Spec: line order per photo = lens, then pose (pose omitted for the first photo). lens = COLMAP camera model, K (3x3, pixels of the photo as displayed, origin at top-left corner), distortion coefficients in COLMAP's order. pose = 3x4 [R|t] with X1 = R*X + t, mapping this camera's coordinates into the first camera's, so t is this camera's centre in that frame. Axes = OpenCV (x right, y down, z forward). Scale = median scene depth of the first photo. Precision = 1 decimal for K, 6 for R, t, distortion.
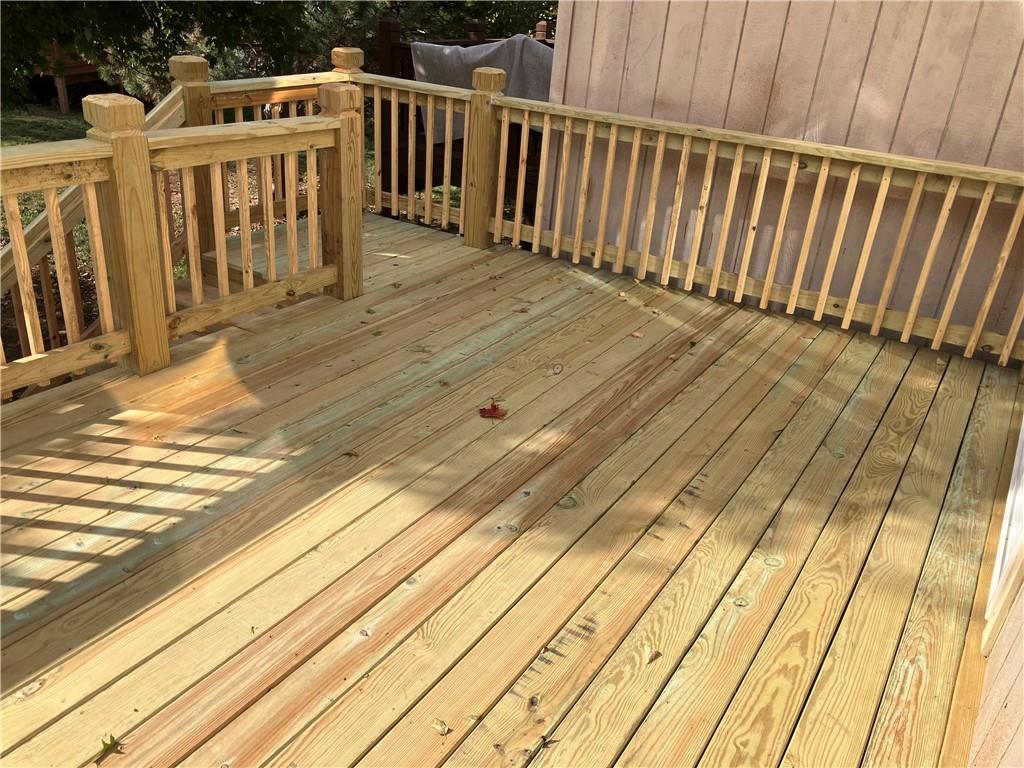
lens RADIAL K [[836.6, 0, 497.5], [0, 836.6, 380.5], [0, 0, 1]] dist [0.053307, -0.087070]
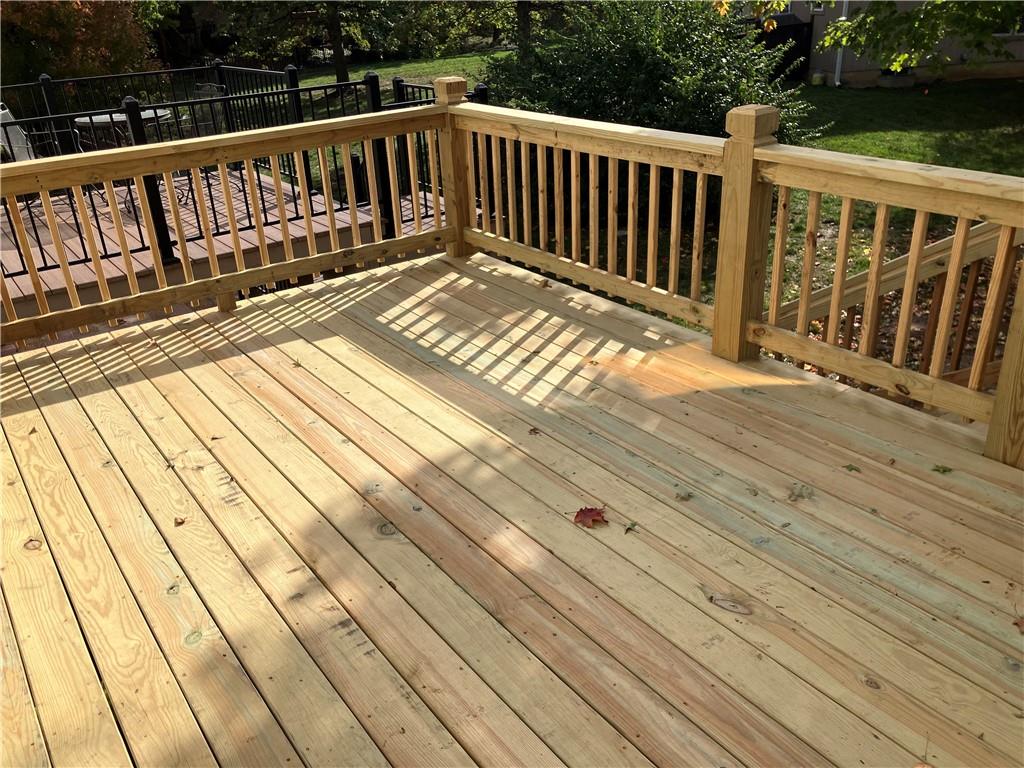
lens RADIAL K [[836.6, 0, 497.5], [0, 836.6, 380.5], [0, 0, 1]] dist [0.053307, -0.087070]
pose [[-0.365866, 0.343784, -0.864844, 0.795365], [-0.376448, 0.795192, 0.475350, -0.484788], [0.851134, 0.499483, -0.161517, 1.158245]]
